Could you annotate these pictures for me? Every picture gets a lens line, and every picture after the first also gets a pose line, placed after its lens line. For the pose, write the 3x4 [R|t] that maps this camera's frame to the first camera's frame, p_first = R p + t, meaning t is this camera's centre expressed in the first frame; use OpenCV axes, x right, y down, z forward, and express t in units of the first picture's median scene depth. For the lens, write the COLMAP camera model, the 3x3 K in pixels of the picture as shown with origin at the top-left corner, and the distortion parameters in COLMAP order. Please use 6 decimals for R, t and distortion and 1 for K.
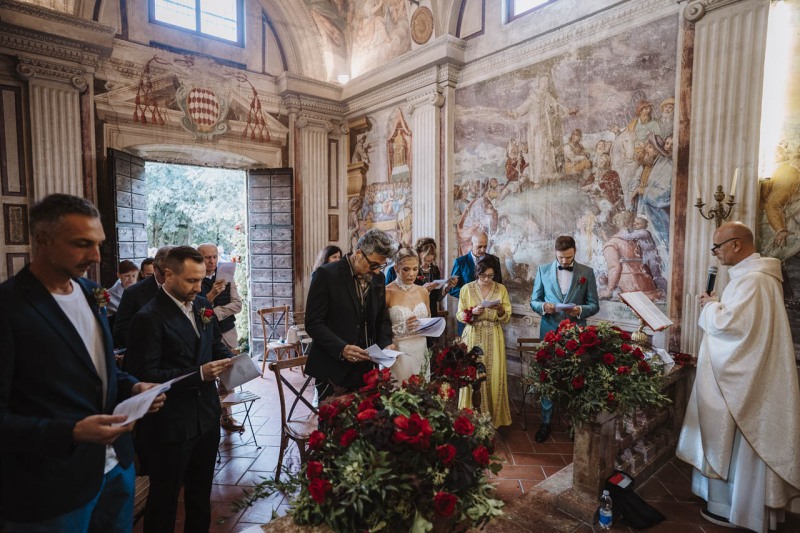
lens RADIAL K [[440.1, 0, 400.0], [0, 440.1, 266.5], [0, 0, 1]] dist [0.003161, 0.000698]
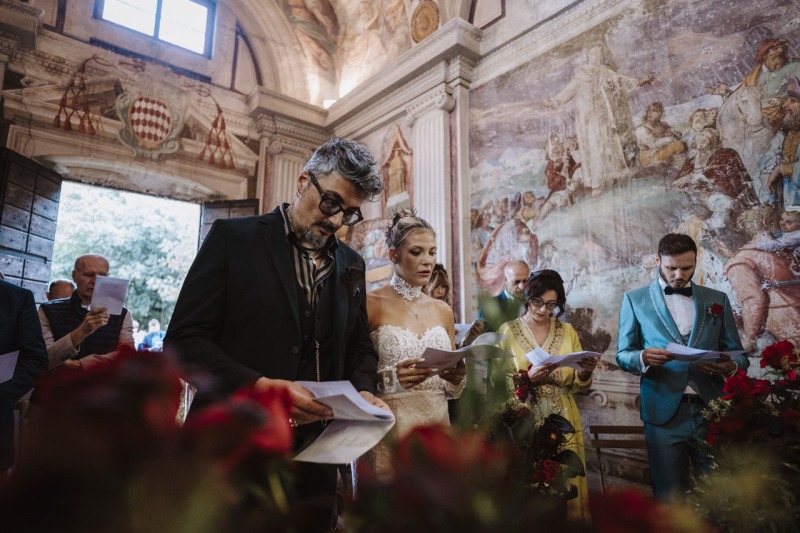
lens RADIAL K [[476.8, 0, 382.0], [0, 476.8, 255.6], [0, 0, 1]] dist [-0.020157, 0.028255]
pose [[0.999275, 0.005217, -0.037707, 0.006229], [-0.013812, 0.972747, -0.231459, 0.076132], [0.035471, 0.231812, 0.972114, 0.255542]]
